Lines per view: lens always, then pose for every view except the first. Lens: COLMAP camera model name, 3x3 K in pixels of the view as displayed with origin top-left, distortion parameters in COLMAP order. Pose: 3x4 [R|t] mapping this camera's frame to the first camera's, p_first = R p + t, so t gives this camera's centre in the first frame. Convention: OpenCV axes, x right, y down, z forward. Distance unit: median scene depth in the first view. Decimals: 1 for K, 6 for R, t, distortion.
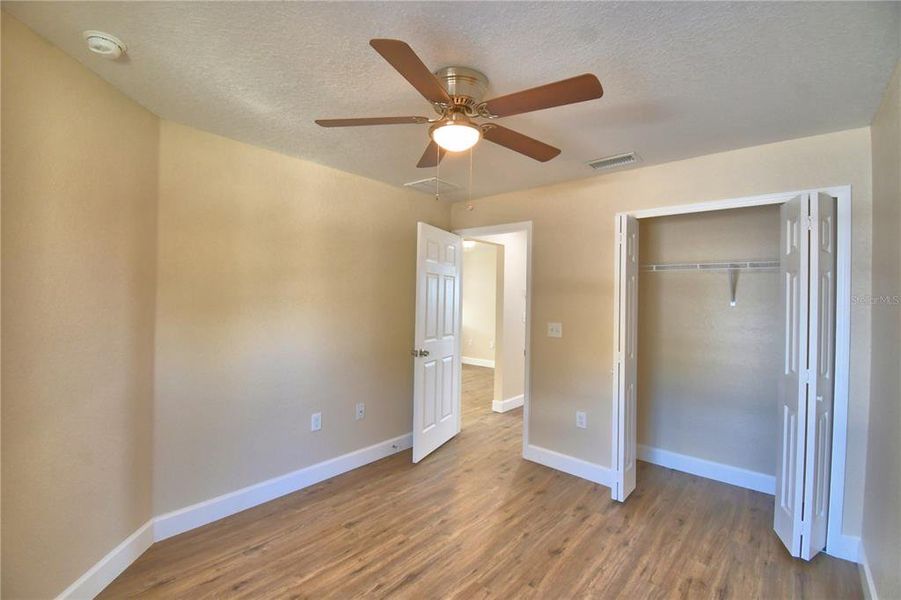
lens RADIAL K [[393.1, 0, 446.4], [0, 393.1, 298.3], [0, 0, 1]] dist [0.017291, -0.024415]
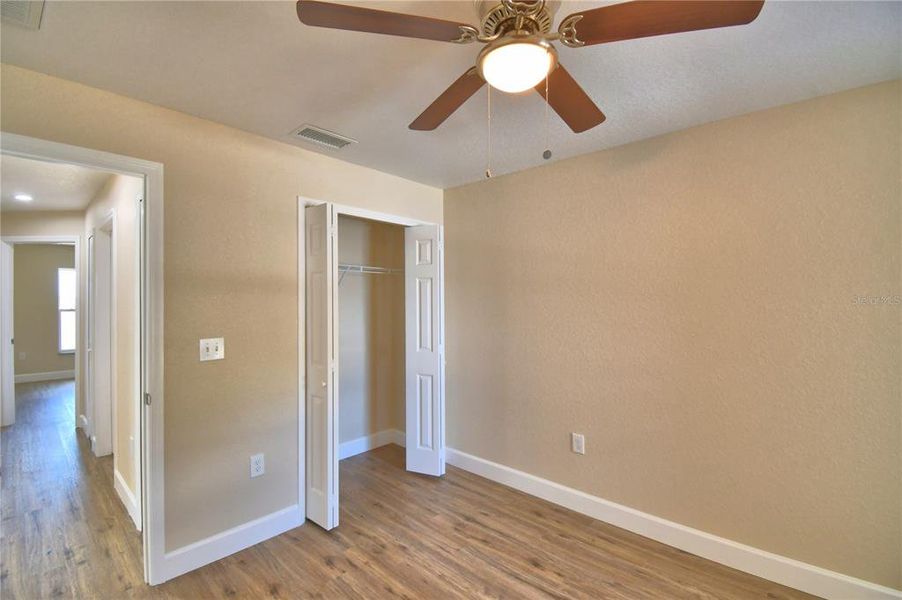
lens RADIAL K [[393.5, 0, 446.9], [0, 393.5, 298.3], [0, 0, 1]] dist [0.017291, -0.024415]
pose [[0.023141, -0.012845, 0.999650, -0.484518], [0.004307, 0.999909, 0.012749, -0.011626], [-0.999723, 0.004011, 0.023194, 0.805151]]
